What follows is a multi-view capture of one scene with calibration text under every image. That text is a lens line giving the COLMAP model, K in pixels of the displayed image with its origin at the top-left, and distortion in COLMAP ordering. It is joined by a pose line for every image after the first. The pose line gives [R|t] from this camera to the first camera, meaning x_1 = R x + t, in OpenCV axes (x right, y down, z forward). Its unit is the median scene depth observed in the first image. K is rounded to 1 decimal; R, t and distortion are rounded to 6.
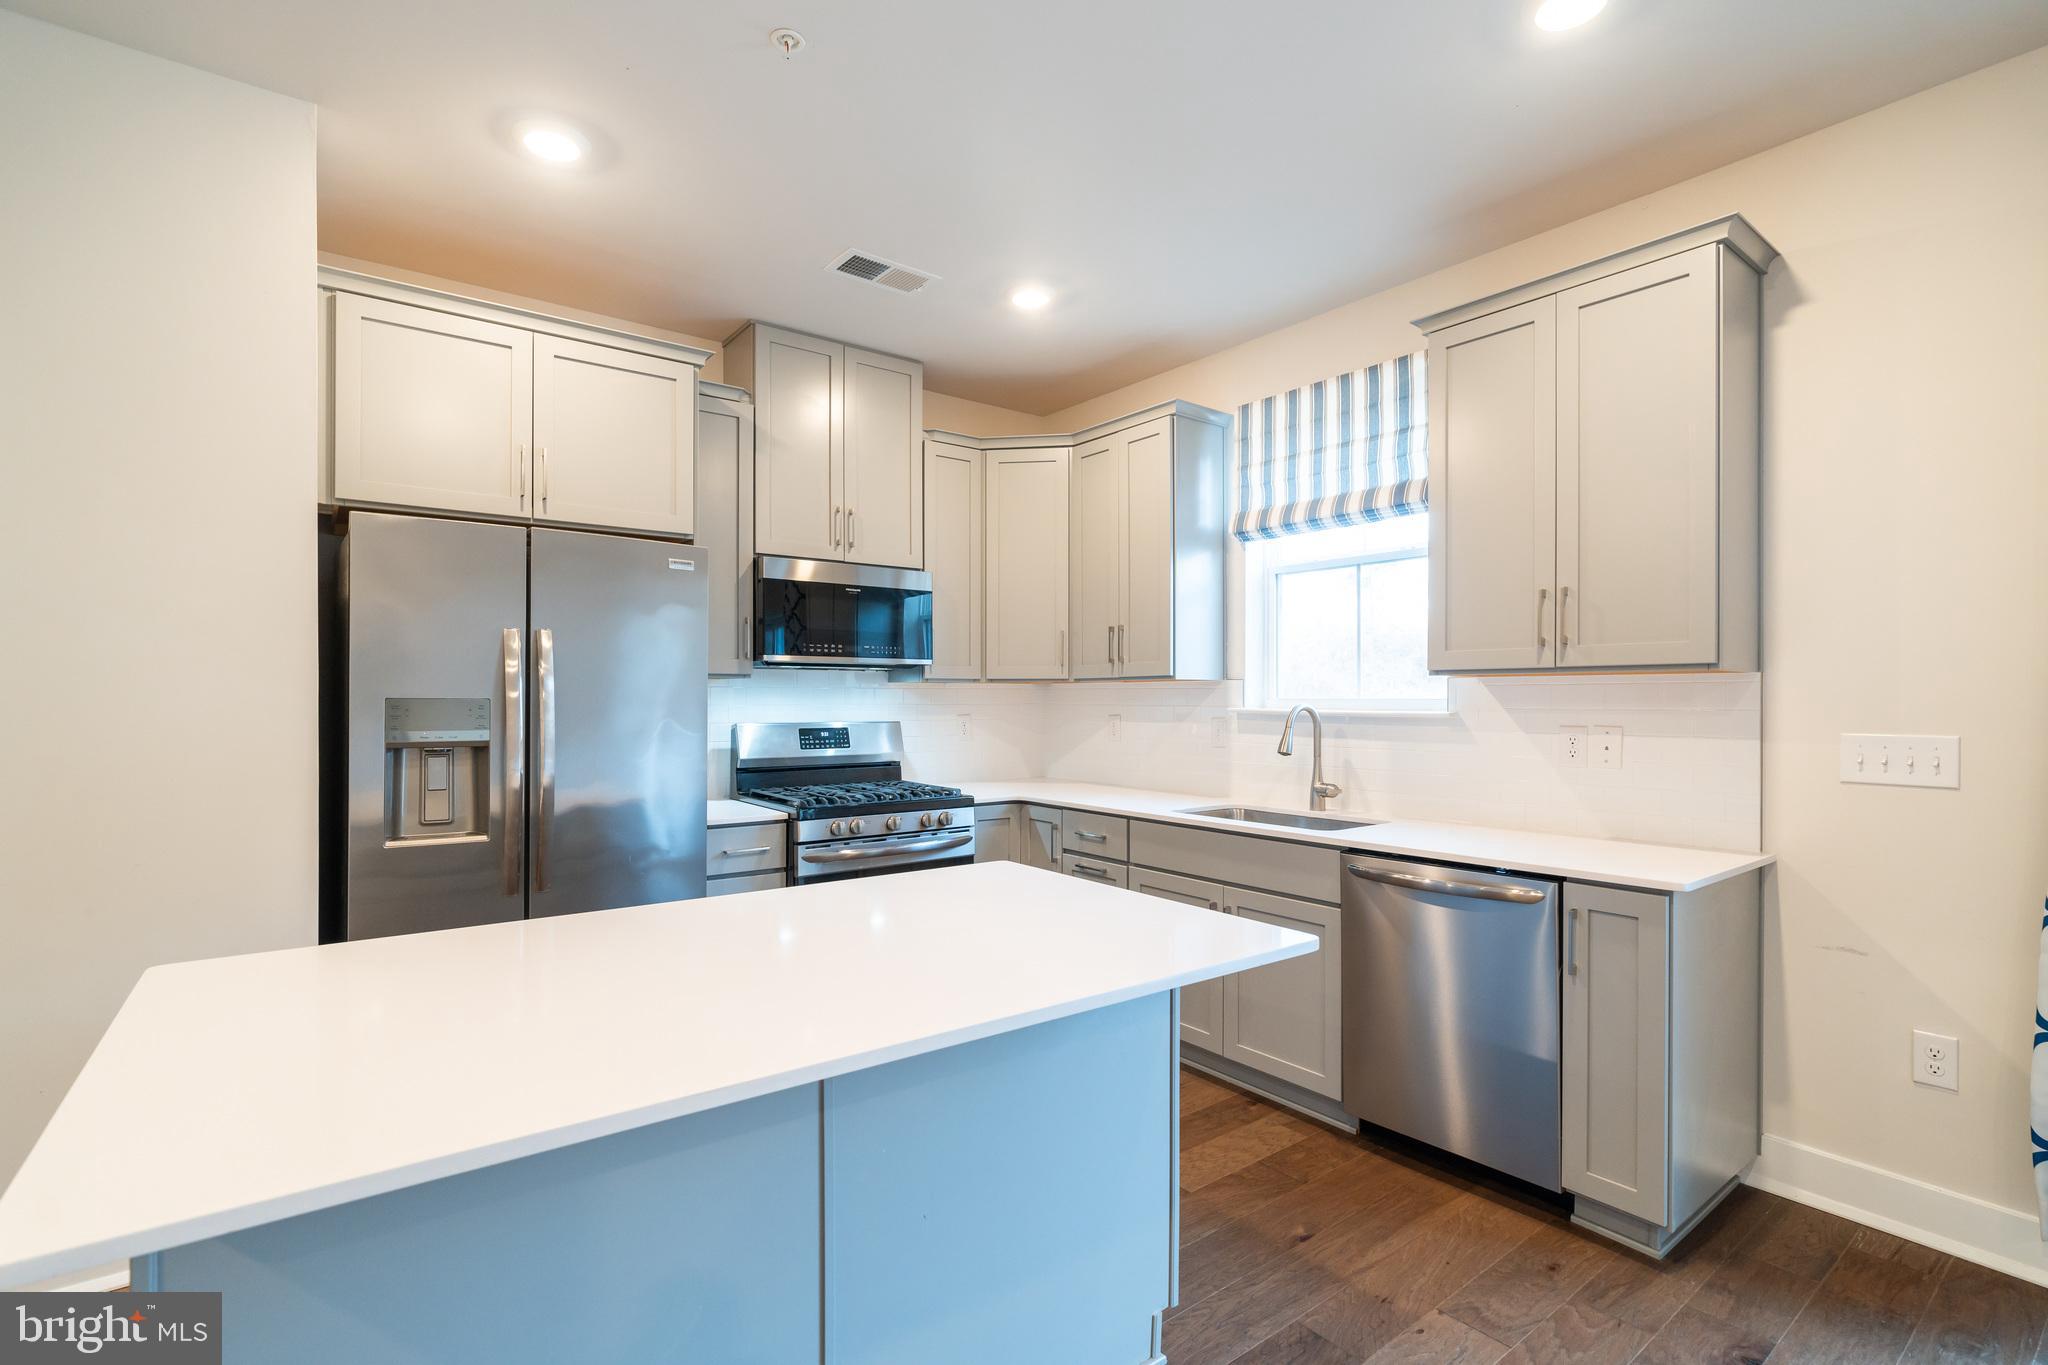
lens RADIAL K [[945.2, 0, 1020.2], [0, 945.2, 700.5], [0, 0, 1]] dist [-0.002765, -0.000472]
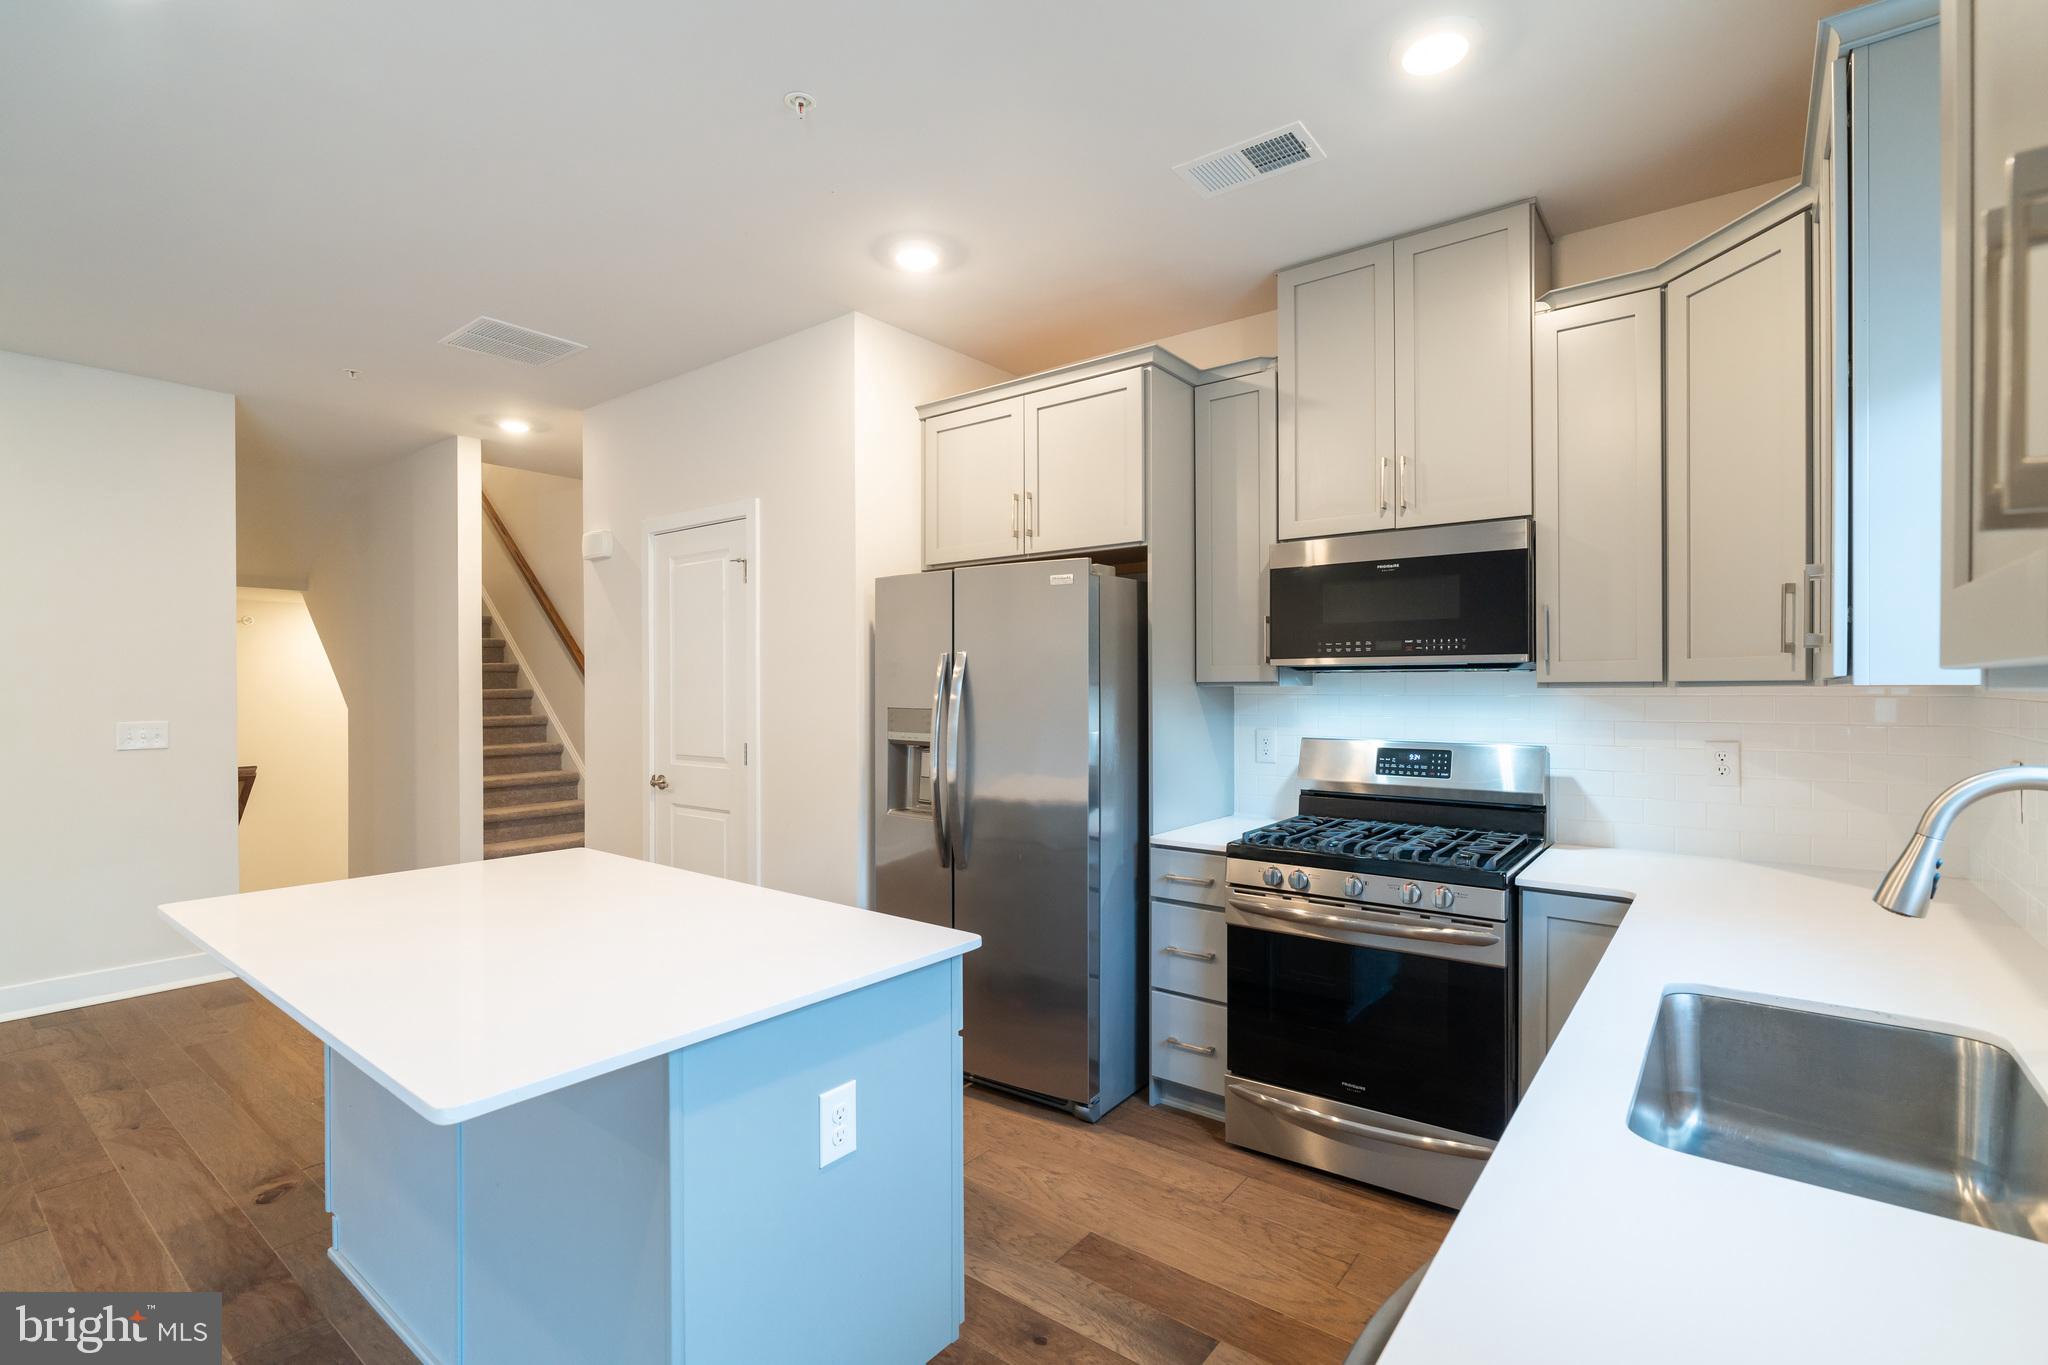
lens RADIAL K [[936.7, 0, 1023.5], [0, 936.7, 689.4], [0, 0, 1]] dist [-0.006232, 0.000086]
pose [[0.257177, 0.001476, -0.966363, 0.505292], [-0.001371, 0.999998, 0.001162, -0.022093], [0.966363, 0.001026, 0.257179, 0.582773]]
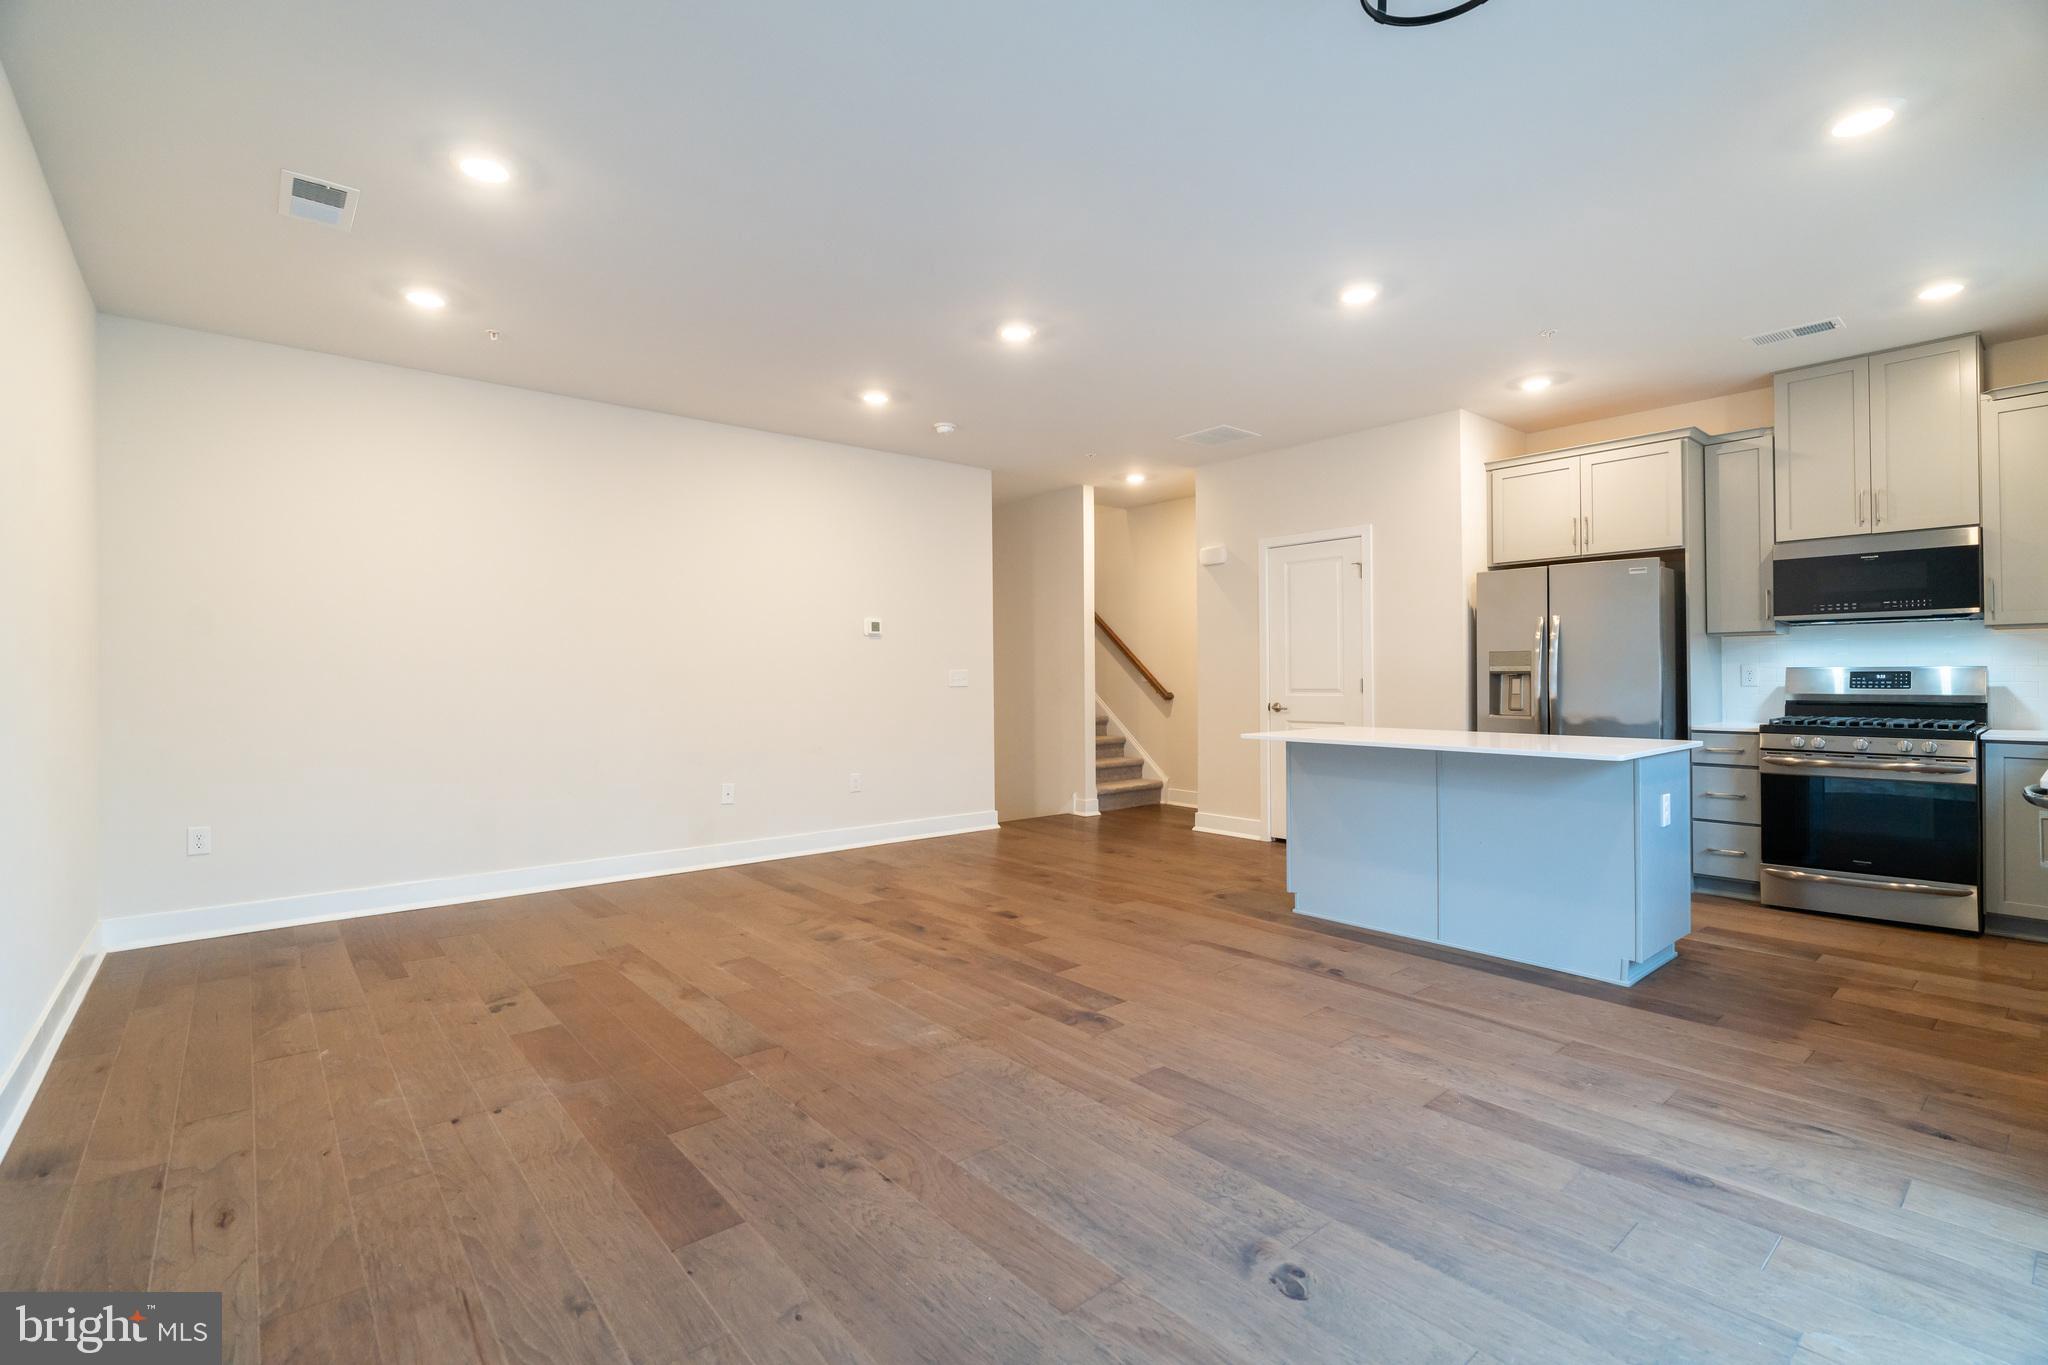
lens RADIAL K [[923.5, 0, 1029.6], [0, 923.5, 669.9], [0, 0, 1]] dist [0.000377, 0.000777]
pose [[0.054062, -0.009503, -0.998492, 1.044630], [0.002291, 0.999953, -0.009393, 0.041430], [0.998535, -0.001780, 0.054081, -0.161722]]
